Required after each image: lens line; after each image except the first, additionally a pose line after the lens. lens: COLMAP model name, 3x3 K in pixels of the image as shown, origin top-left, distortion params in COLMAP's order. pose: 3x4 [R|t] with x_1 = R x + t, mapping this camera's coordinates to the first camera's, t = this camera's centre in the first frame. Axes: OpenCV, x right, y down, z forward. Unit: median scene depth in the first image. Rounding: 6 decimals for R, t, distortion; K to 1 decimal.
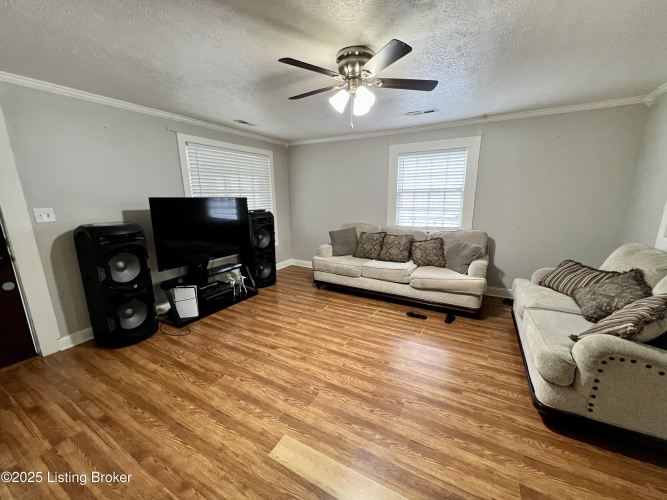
lens RADIAL K [[267.8, 0, 333.4], [0, 267.8, 251.4], [0, 0, 1]] dist [-0.004600, -0.000114]
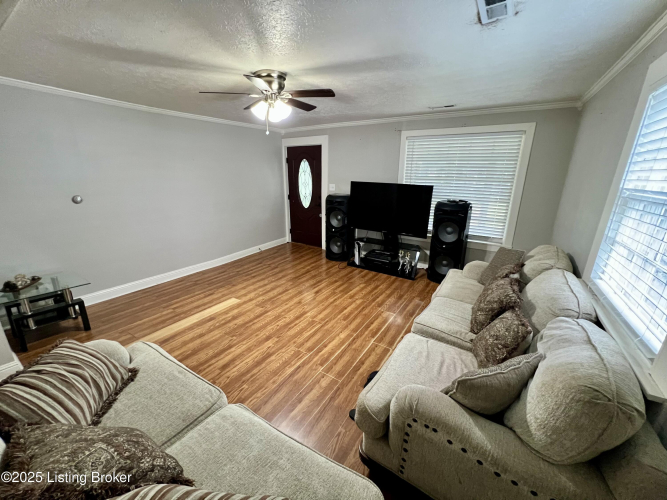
lens RADIAL K [[267.8, 0, 333.2], [0, 267.8, 249.1], [0, 0, 1]] dist [-0.004600, -0.000114]
pose [[-0.057247, 0.286802, -0.956278, 1.059962], [-0.221970, 0.930218, 0.292274, -0.284040], [0.973371, 0.228997, 0.010409, 1.028714]]
